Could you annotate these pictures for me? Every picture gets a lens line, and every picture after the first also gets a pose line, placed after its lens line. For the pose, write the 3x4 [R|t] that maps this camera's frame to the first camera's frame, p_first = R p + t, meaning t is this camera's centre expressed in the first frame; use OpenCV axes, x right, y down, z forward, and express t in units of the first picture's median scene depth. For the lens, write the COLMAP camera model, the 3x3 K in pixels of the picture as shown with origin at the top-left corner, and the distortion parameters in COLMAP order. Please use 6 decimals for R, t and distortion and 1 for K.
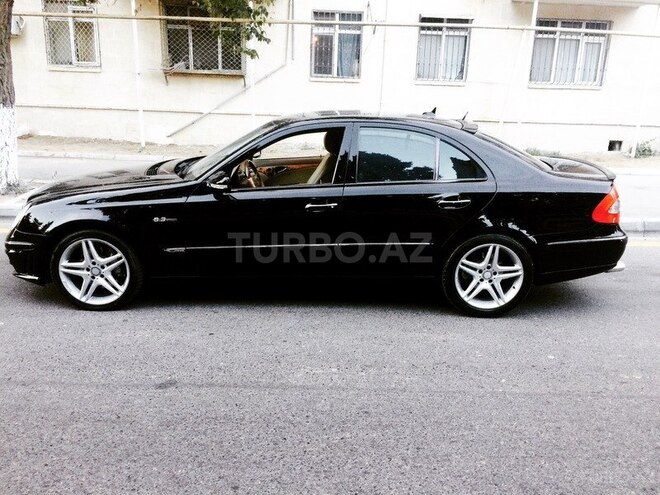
lens RADIAL K [[579.3, 0, 327.3], [0, 579.3, 254.2], [0, 0, 1]] dist [0.057494, -0.081715]
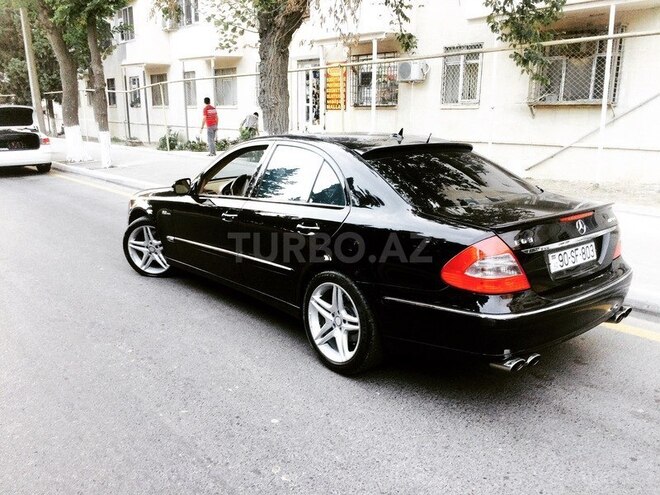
lens RADIAL K [[579.3, 0, 326.0], [0, 579.3, 244.2], [0, 0, 1]] dist [0.057494, -0.081715]
pose [[0.620131, 0.142651, -0.771419, 0.803754], [-0.204543, 0.978718, 0.016555, -0.074644], [0.757363, 0.147522, 0.636112, 0.391389]]
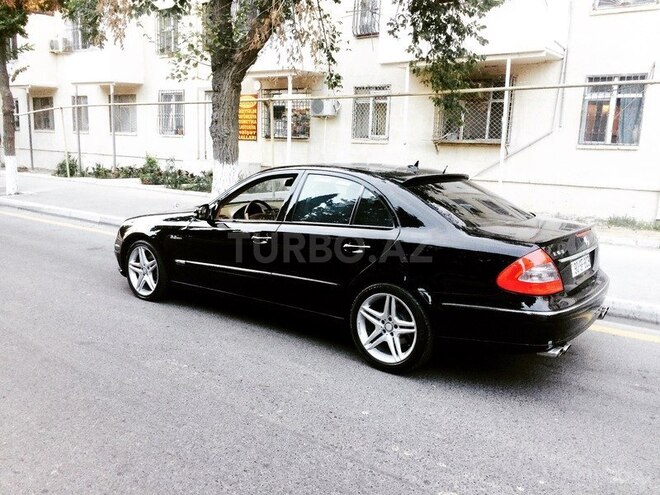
lens RADIAL K [[579.3, 0, 324.5], [0, 579.3, 245.8], [0, 0, 1]] dist [0.057494, -0.081715]
pose [[0.775401, 0.098115, -0.623800, 0.699297], [-0.183242, 0.980310, -0.073586, -0.004925], [0.604298, 0.171365, 0.778112, 0.146552]]
